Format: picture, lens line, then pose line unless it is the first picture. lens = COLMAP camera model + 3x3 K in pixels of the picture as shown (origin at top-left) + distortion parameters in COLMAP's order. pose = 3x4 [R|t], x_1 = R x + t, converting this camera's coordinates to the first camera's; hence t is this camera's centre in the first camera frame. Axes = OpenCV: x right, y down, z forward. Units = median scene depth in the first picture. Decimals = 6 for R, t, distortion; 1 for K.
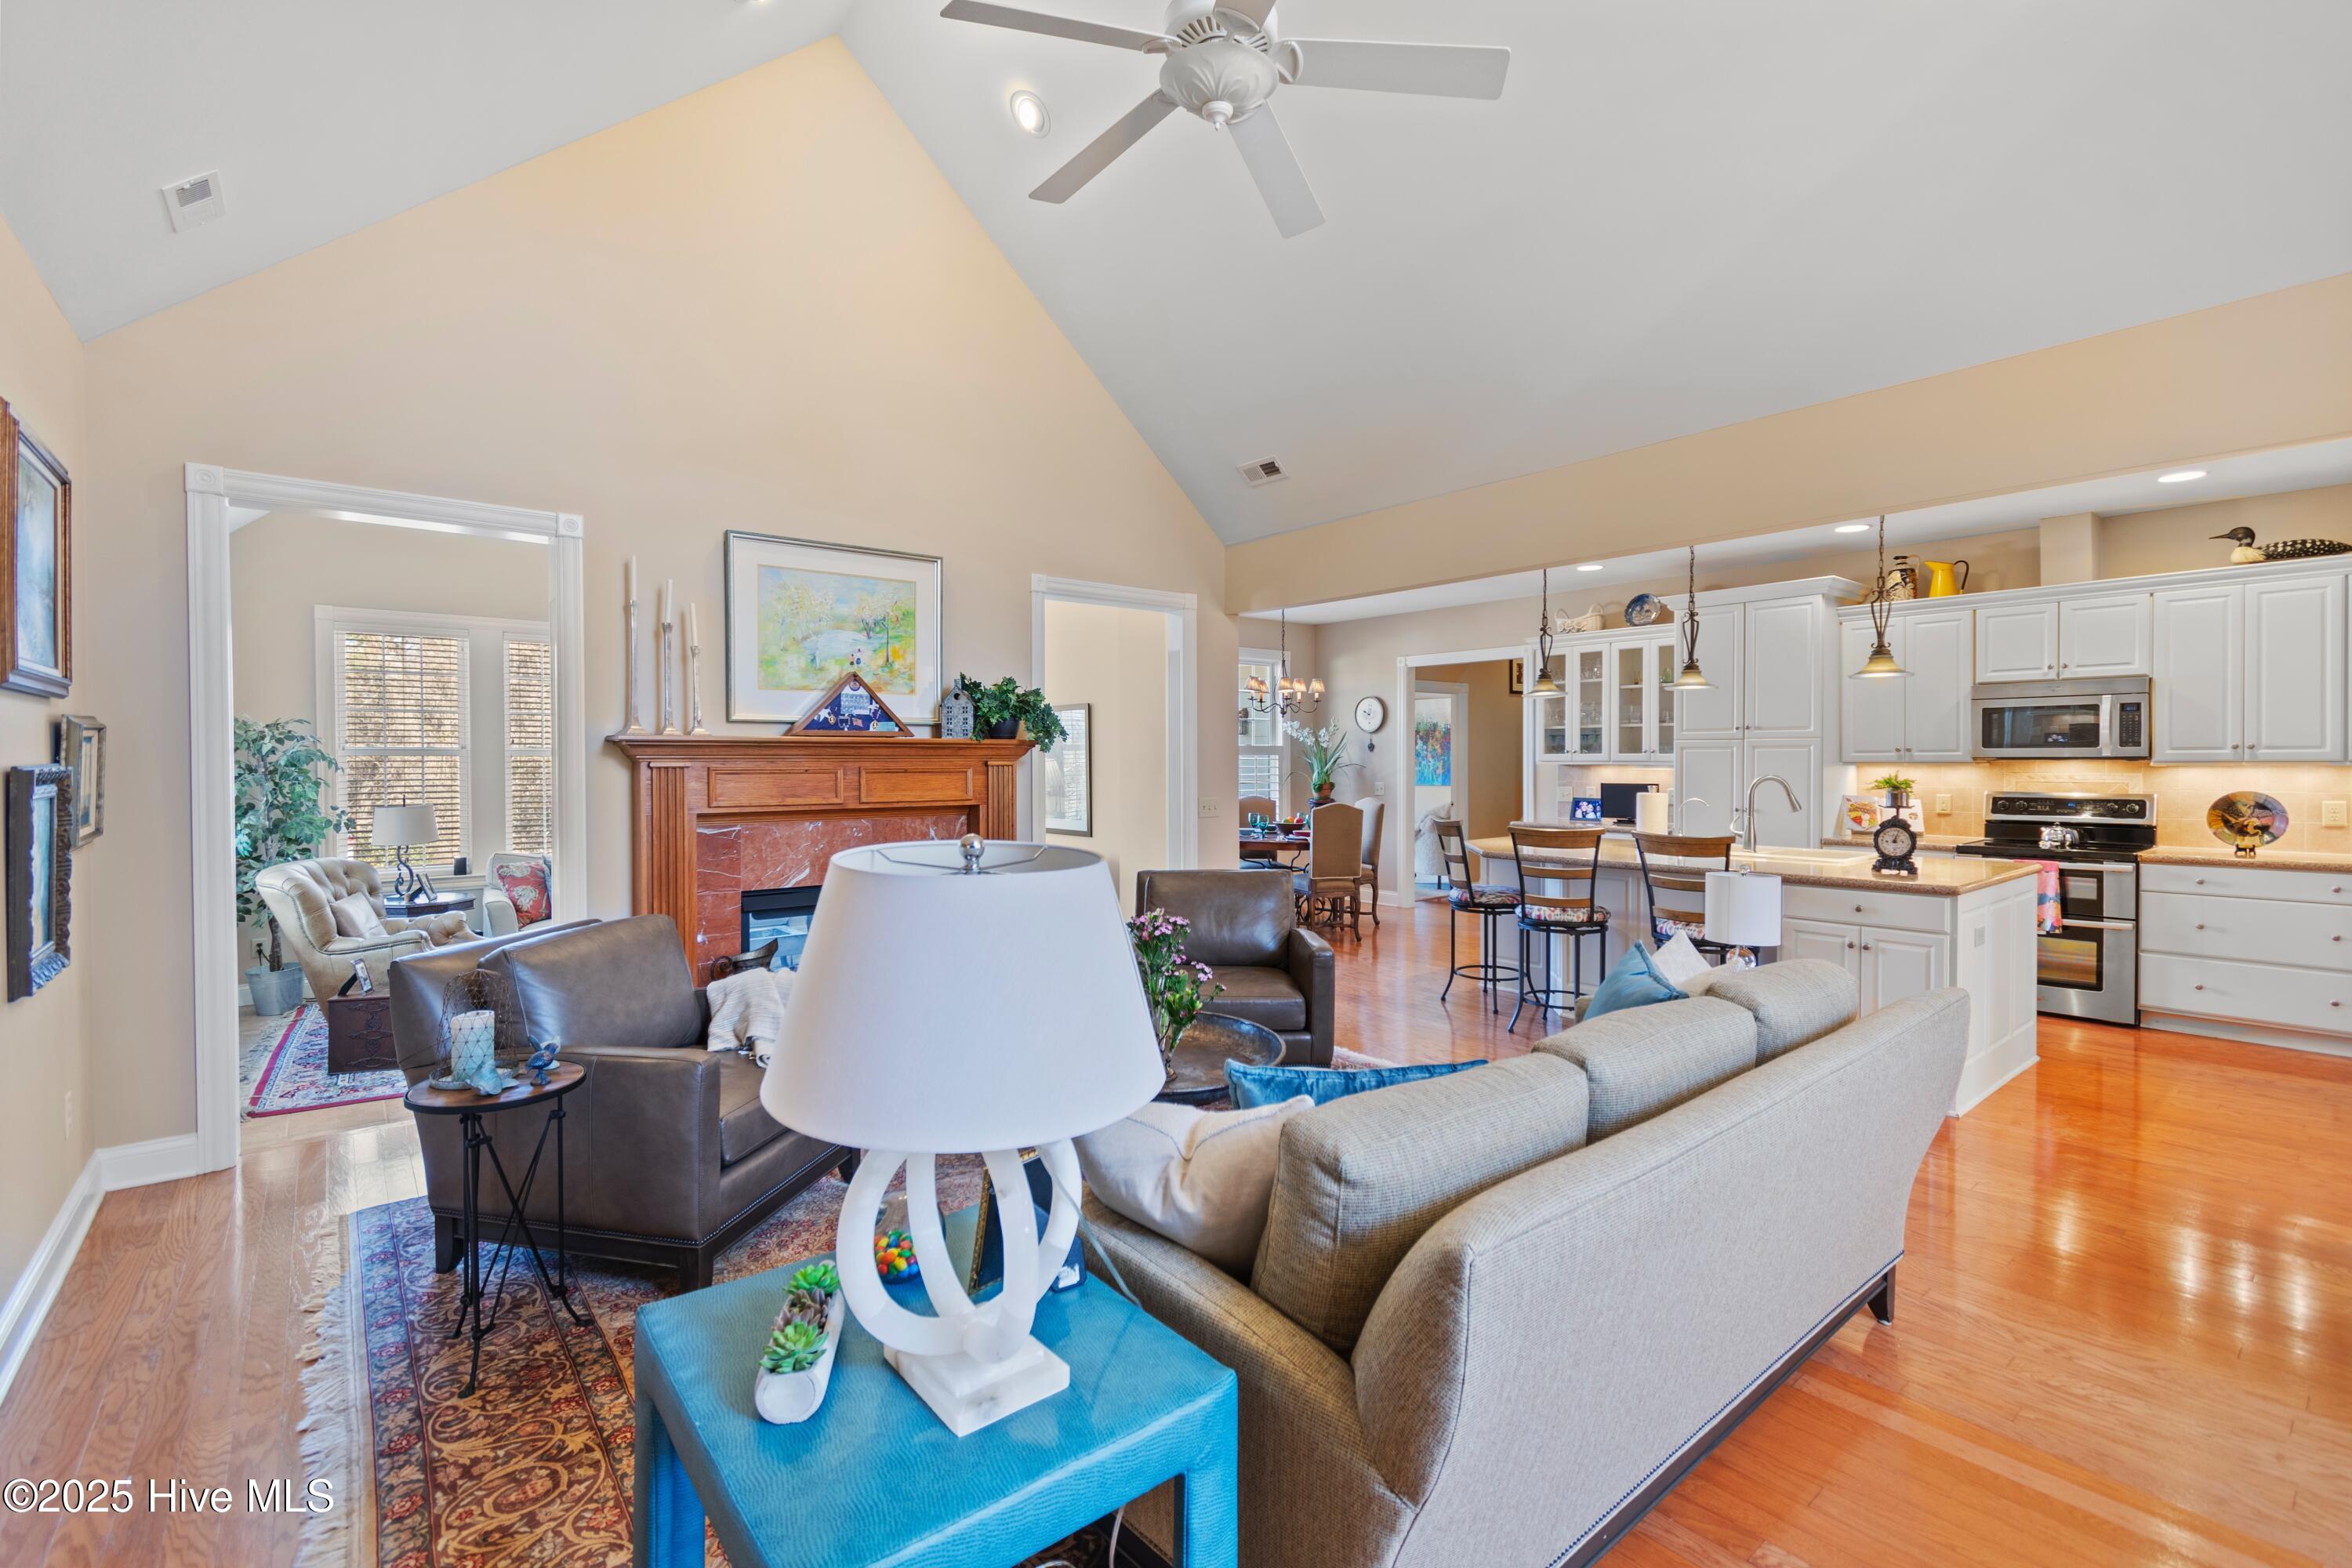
lens RADIAL K [[1047.1, 0, 1174.1], [0, 1047.1, 782.1], [0, 0, 1]] dist [0.002881, -0.001127]
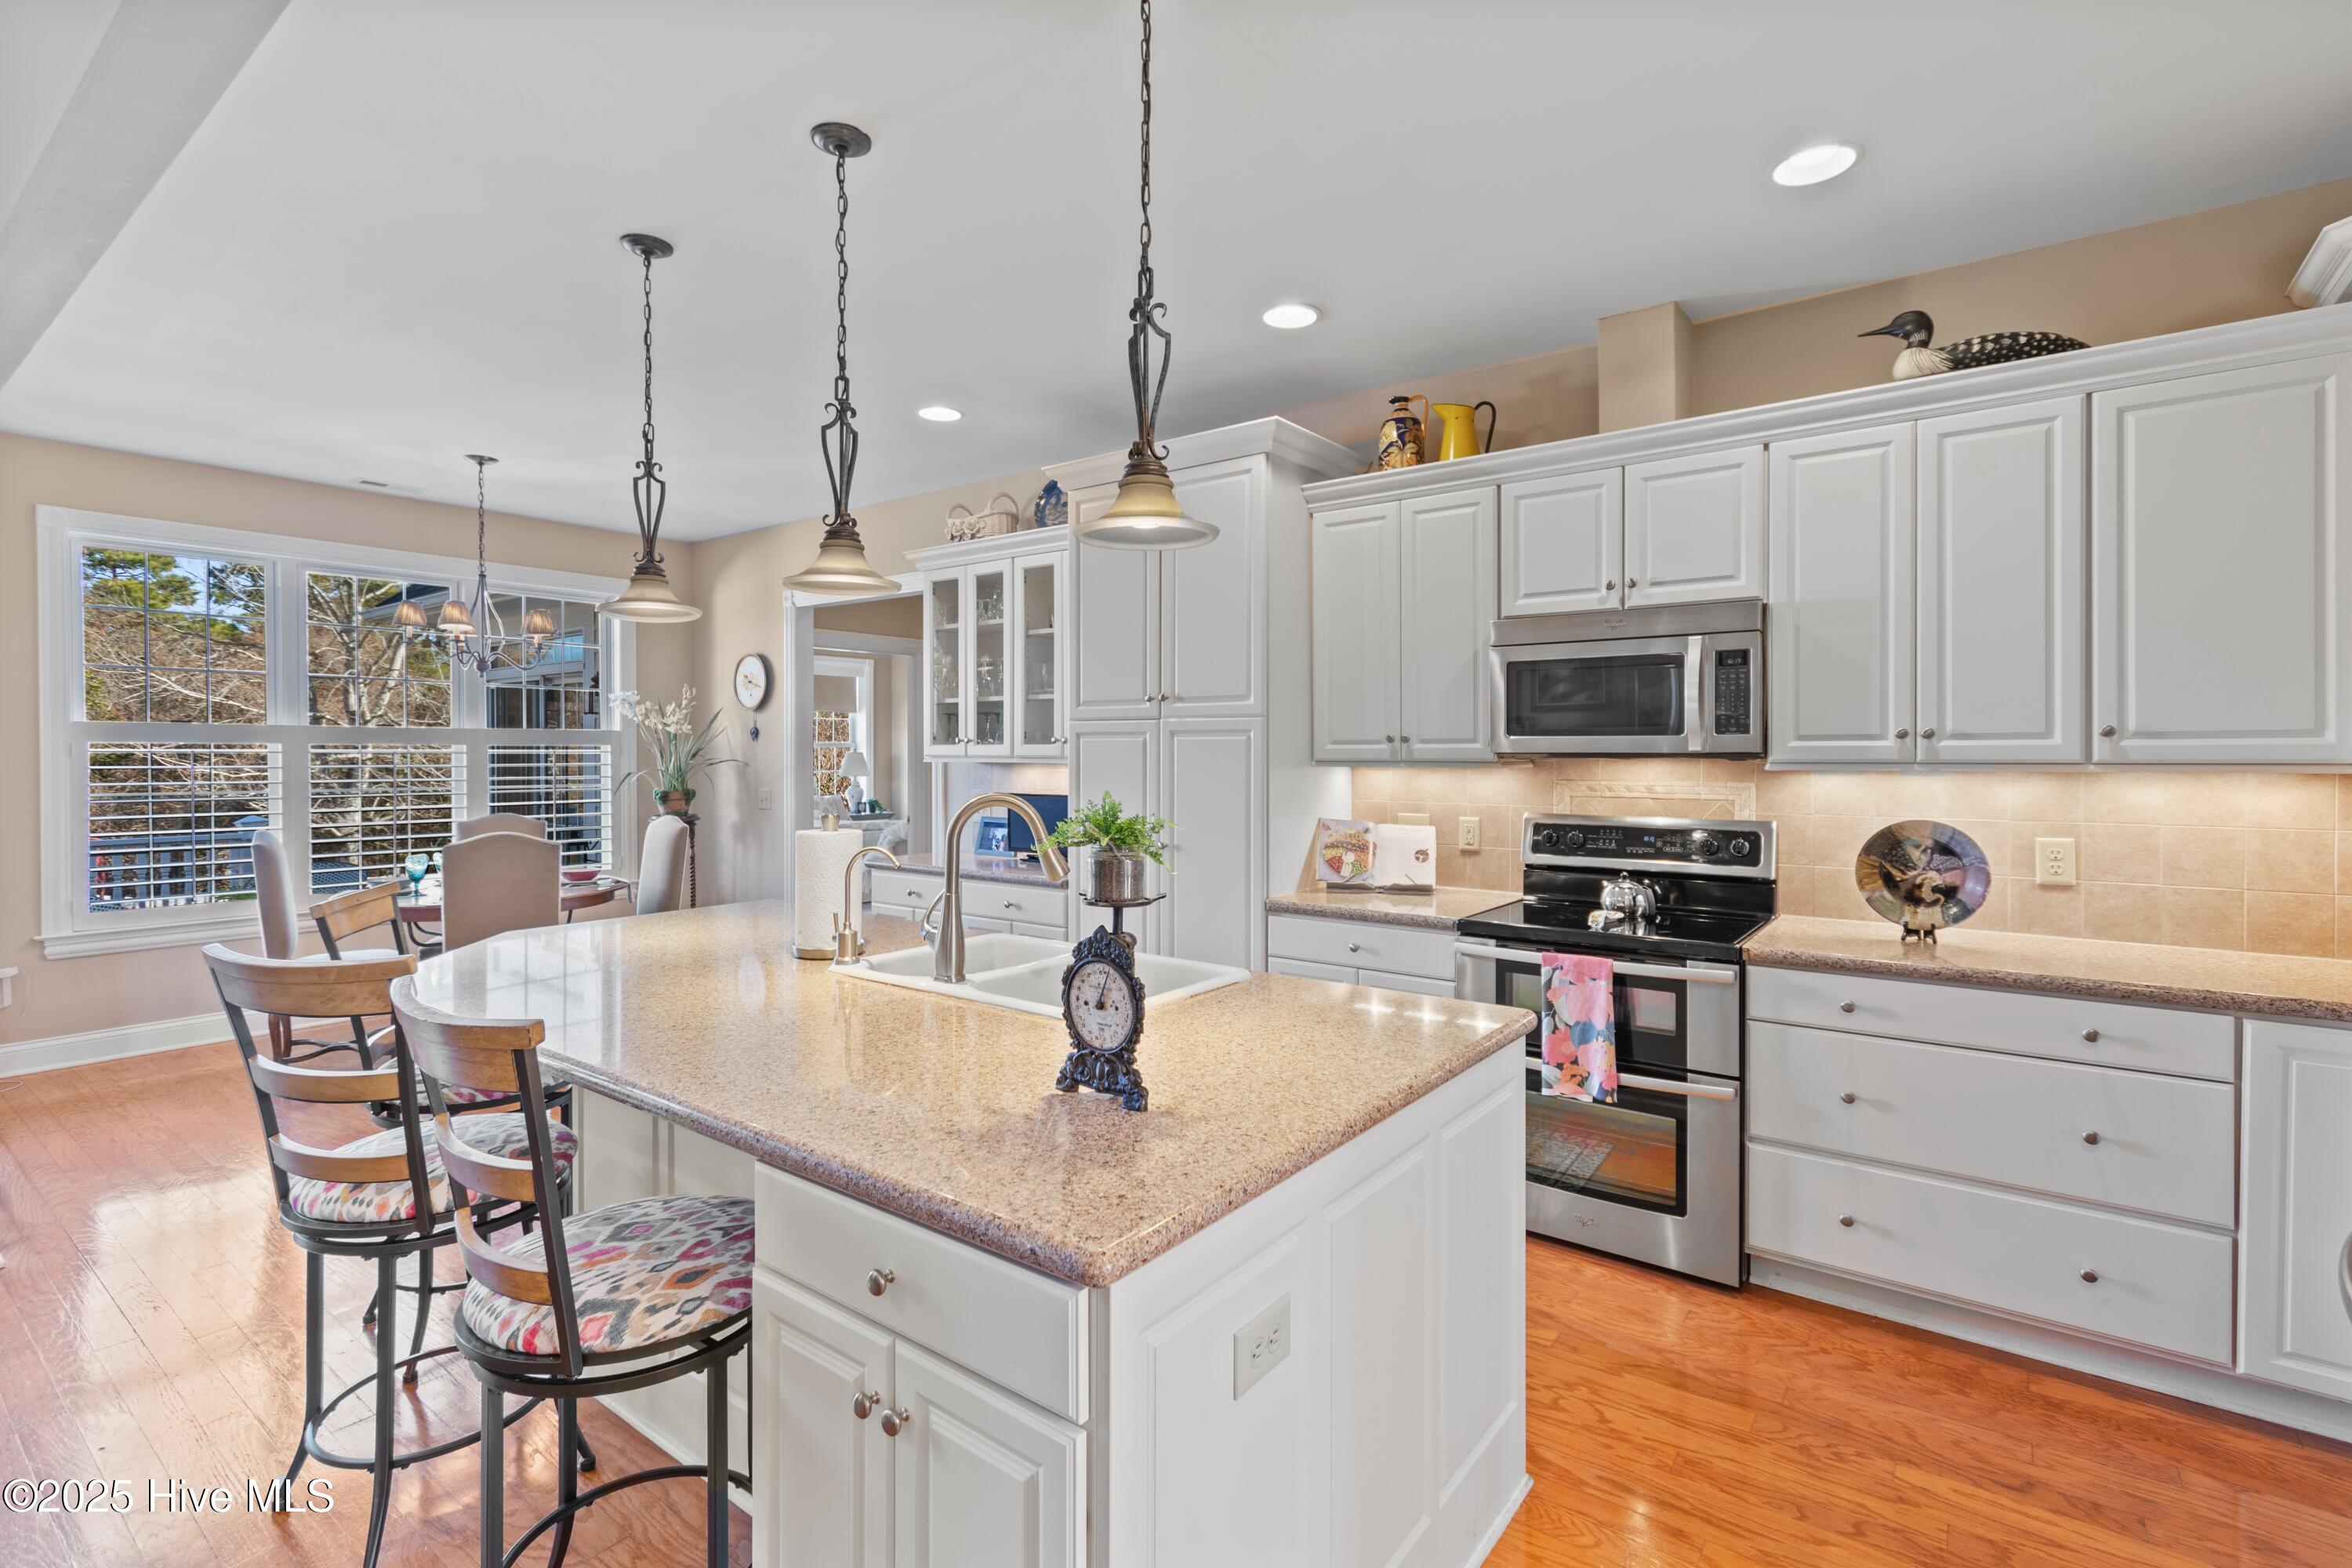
lens RADIAL K [[1047.1, 0, 1198.1], [0, 1047.1, 773.7], [0, 0, 1]] dist [0.002881, -0.001127]
pose [[0.970445, 0.001900, 0.241316, 0.518193], [-0.001146, 0.999994, -0.003264, -0.011609], [-0.241320, 0.002891, 0.970441, 0.548341]]
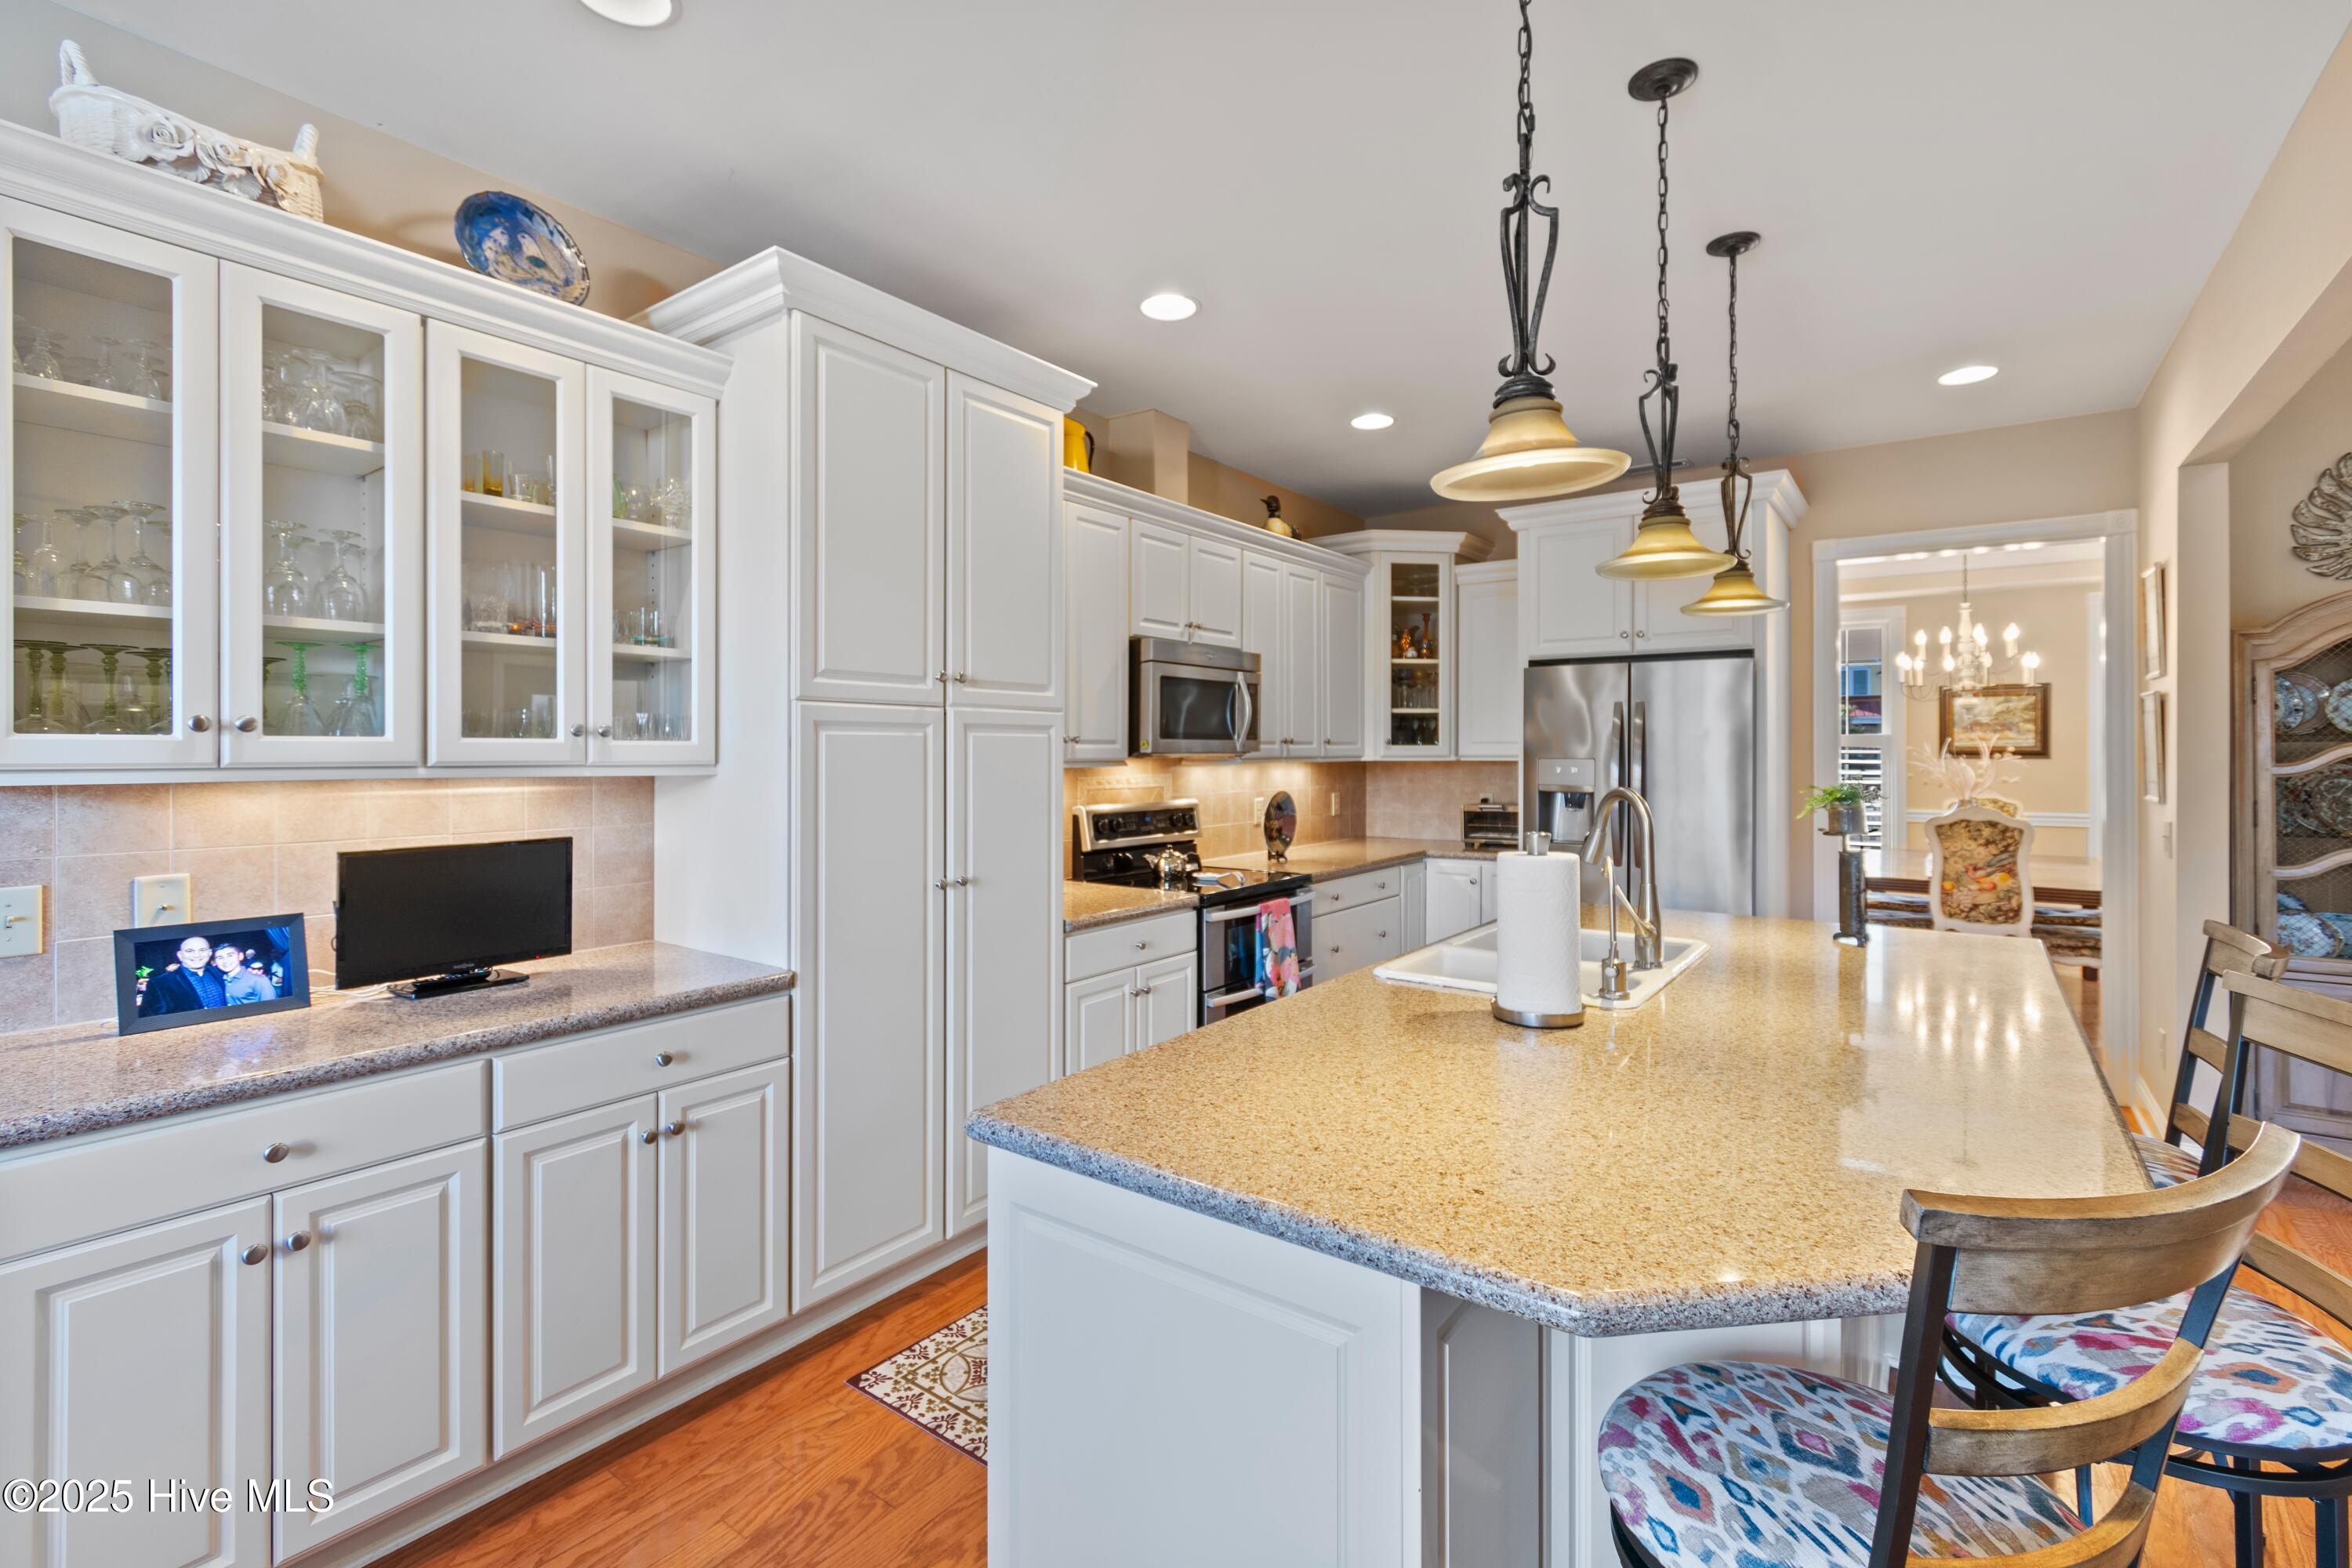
lens RADIAL K [[1047.1, 0, 1152.6], [0, 1047.1, 757.9], [0, 0, 1]] dist [0.002881, -0.001127]
pose [[-0.221820, 0.001139, 0.975087, 0.165237], [0.026177, 0.999646, 0.004788, -0.025154], [-0.974736, 0.026587, -0.221771, 1.218251]]
